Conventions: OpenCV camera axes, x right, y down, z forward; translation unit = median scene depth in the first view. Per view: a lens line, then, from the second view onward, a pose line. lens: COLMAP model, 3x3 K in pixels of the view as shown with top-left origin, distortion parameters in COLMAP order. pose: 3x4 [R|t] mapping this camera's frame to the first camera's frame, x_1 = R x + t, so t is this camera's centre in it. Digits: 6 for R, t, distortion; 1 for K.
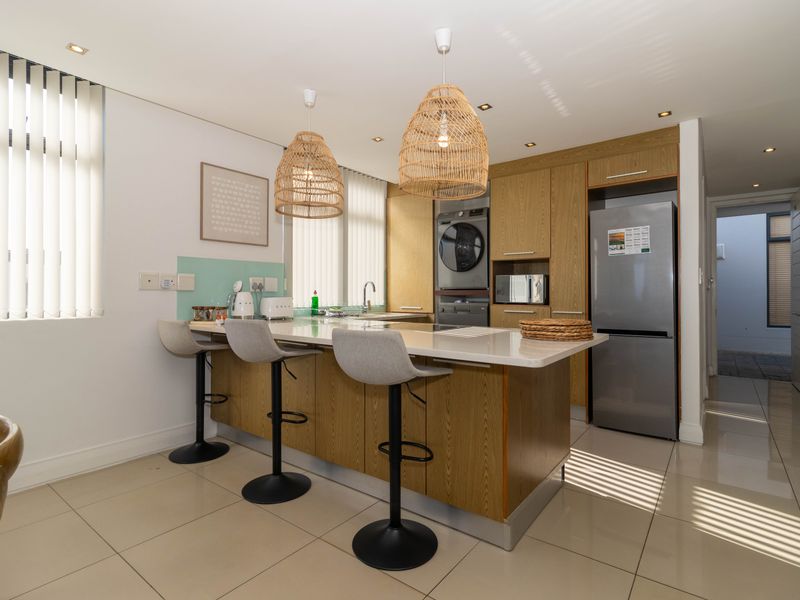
lens RADIAL K [[425.8, 0, 403.0], [0, 425.8, 293.1], [0, 0, 1]] dist [0.000307, -0.000275]
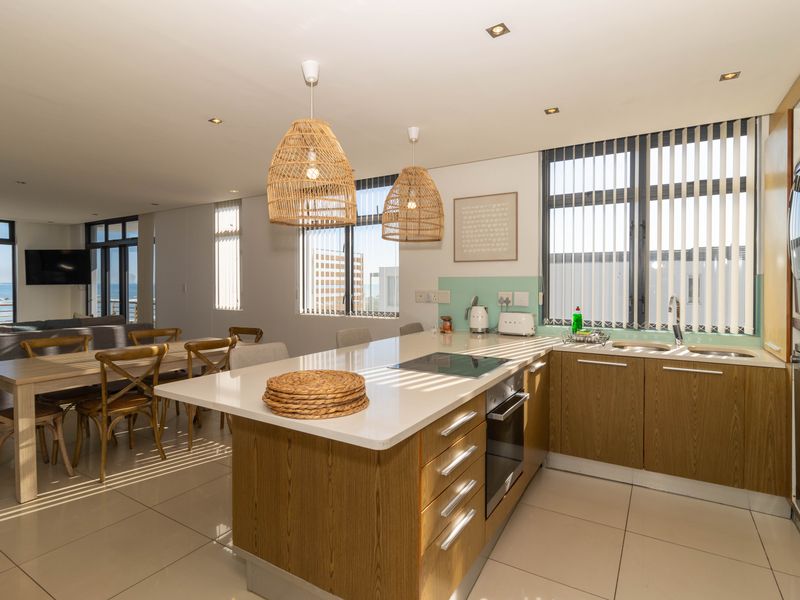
lens RADIAL K [[413.9, 0, 404.6], [0, 413.9, 288.4], [0, 0, 1]] dist [0.000858, 0.000728]
pose [[0.108442, 0.012584, -0.994023, 0.622007], [0.004938, 0.999901, 0.013197, -0.059753], [0.994091, -0.006340, 0.108369, 0.649926]]
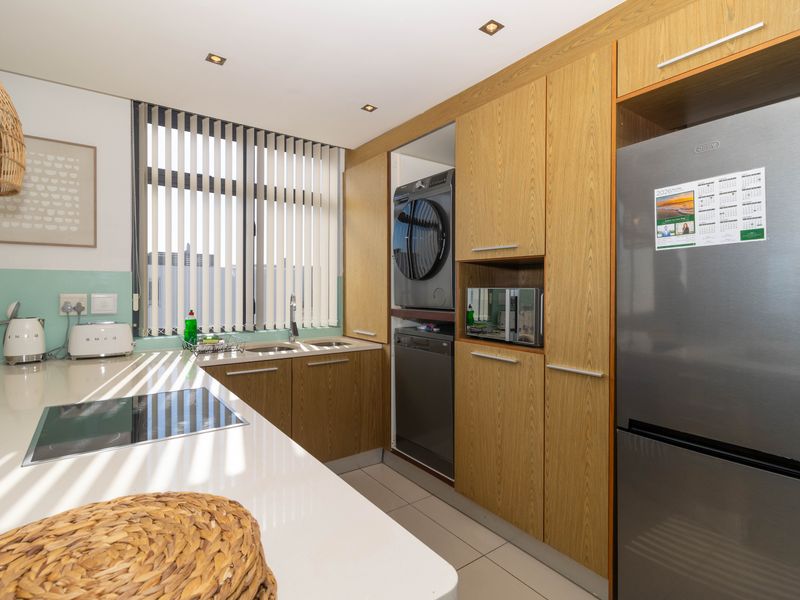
lens RADIAL K [[425.8, 0, 403.0], [0, 425.8, 293.1], [0, 0, 1]] dist [0.000307, -0.000275]
pose [[0.959009, 0.005602, -0.283319, 0.346361], [-0.001906, 0.999909, 0.013318, -0.048184], [0.283368, -0.012232, 0.958933, 0.501570]]
